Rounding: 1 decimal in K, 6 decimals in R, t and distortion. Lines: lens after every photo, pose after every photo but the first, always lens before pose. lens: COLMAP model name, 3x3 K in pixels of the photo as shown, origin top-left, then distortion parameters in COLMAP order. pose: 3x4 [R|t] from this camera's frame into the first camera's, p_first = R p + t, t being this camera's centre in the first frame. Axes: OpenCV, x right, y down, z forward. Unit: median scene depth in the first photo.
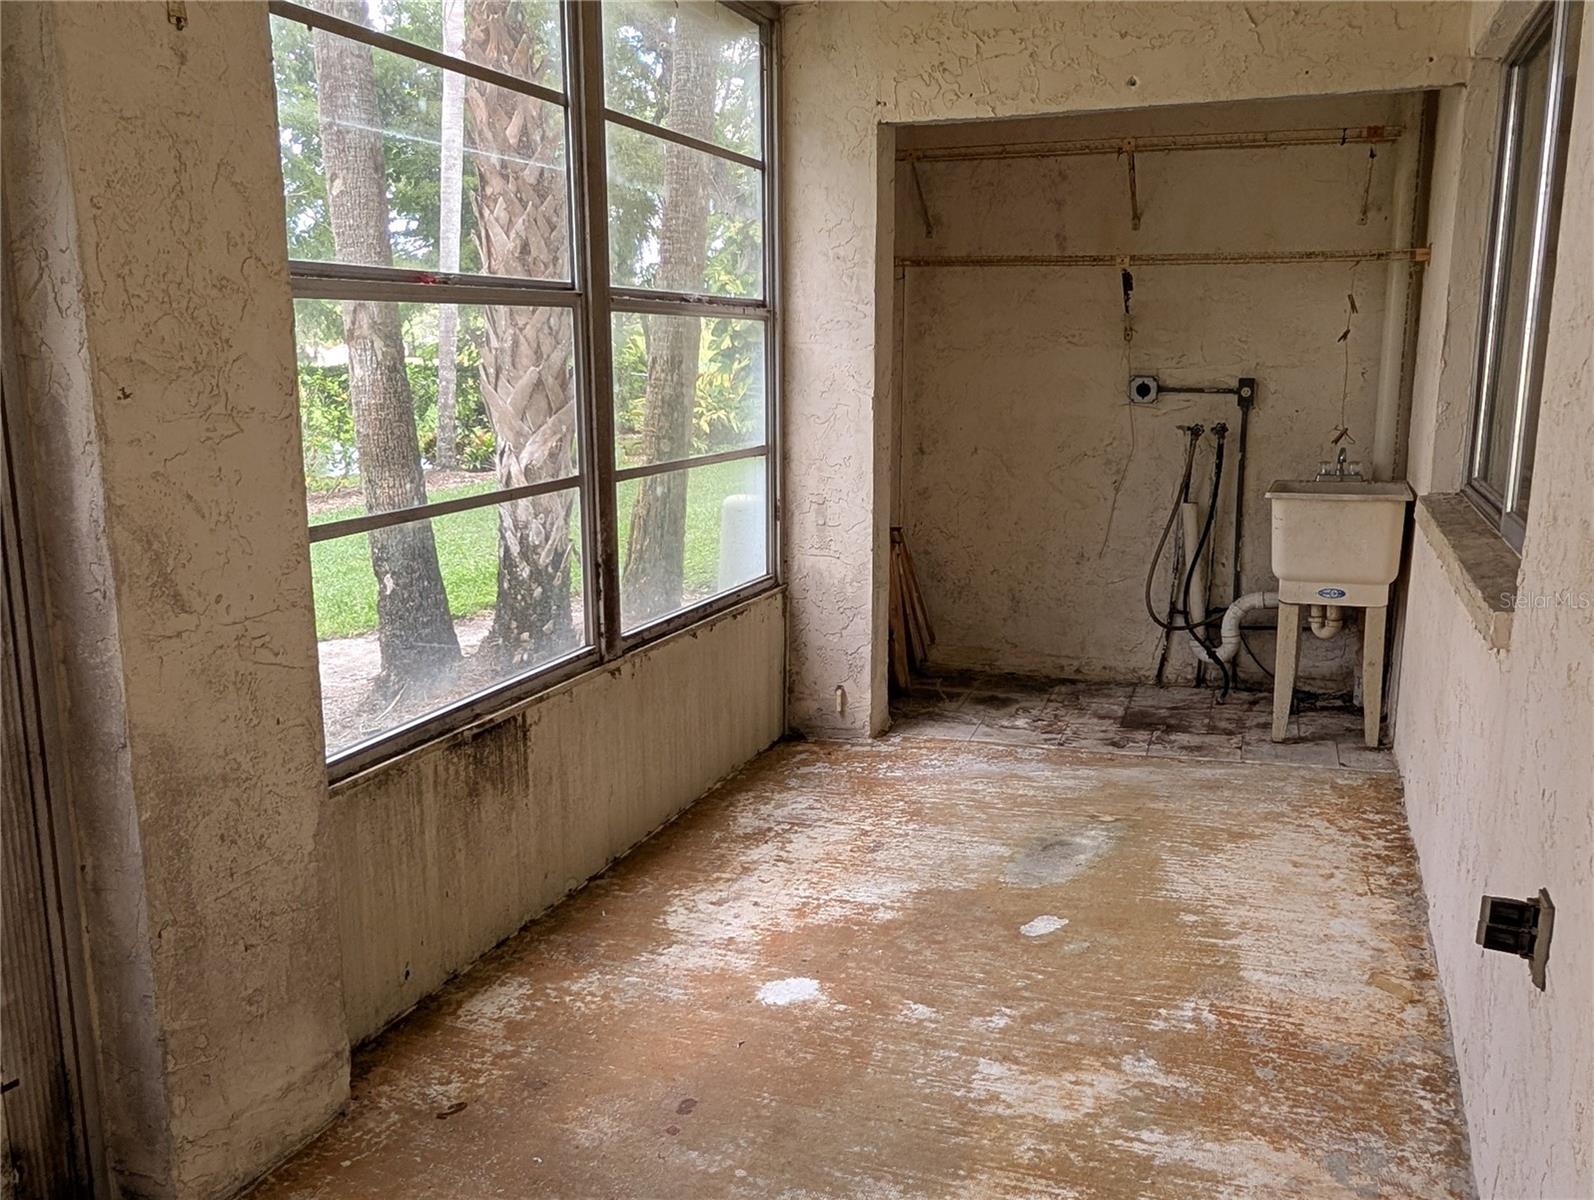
lens RADIAL K [[1303.2, 0, 798.0], [0, 1303.2, 600.3], [0, 0, 1]] dist [0.002468, -0.004162]
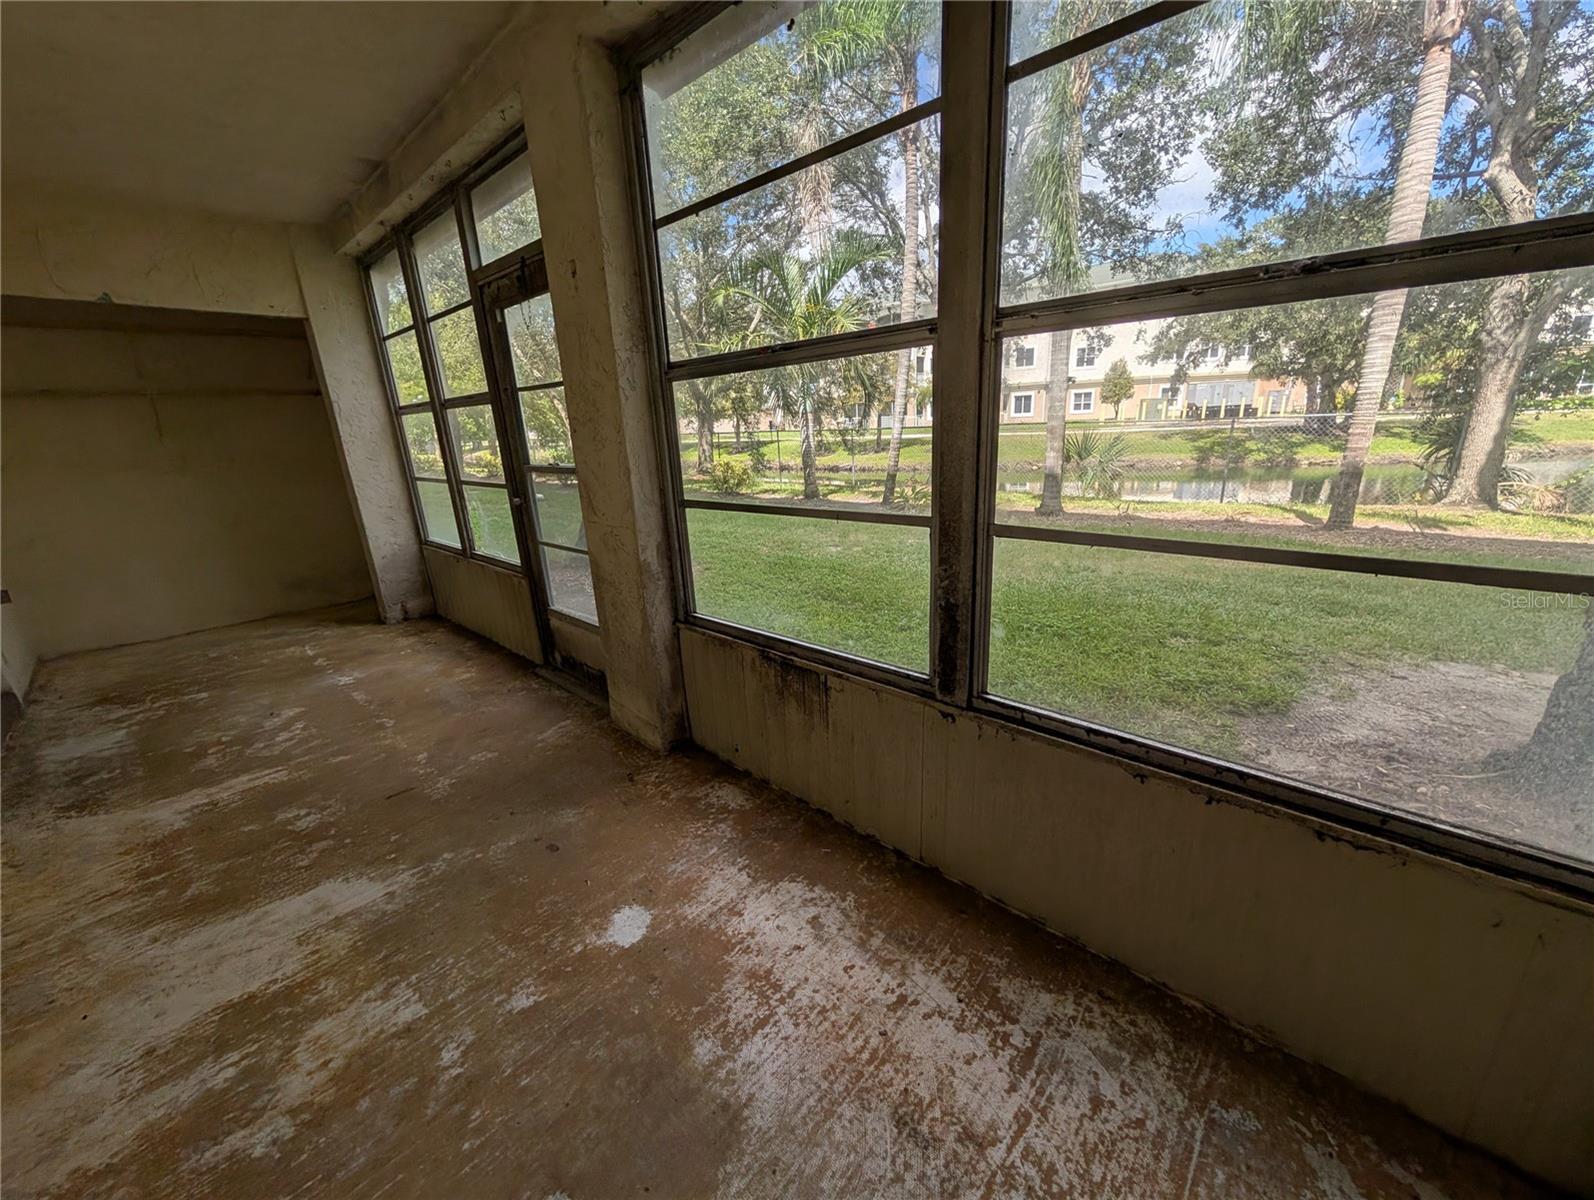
lens RADIAL K [[599.9, 0, 799.6], [0, 599.9, 599.6], [0, 0, 1]] dist [-0.000980, 0.000169]
pose [[-0.357469, 0.285034, -0.889366, 0.360294], [-0.134295, 0.926703, 0.350978, -0.219795], [0.924219, 0.244901, -0.292989, 1.242116]]
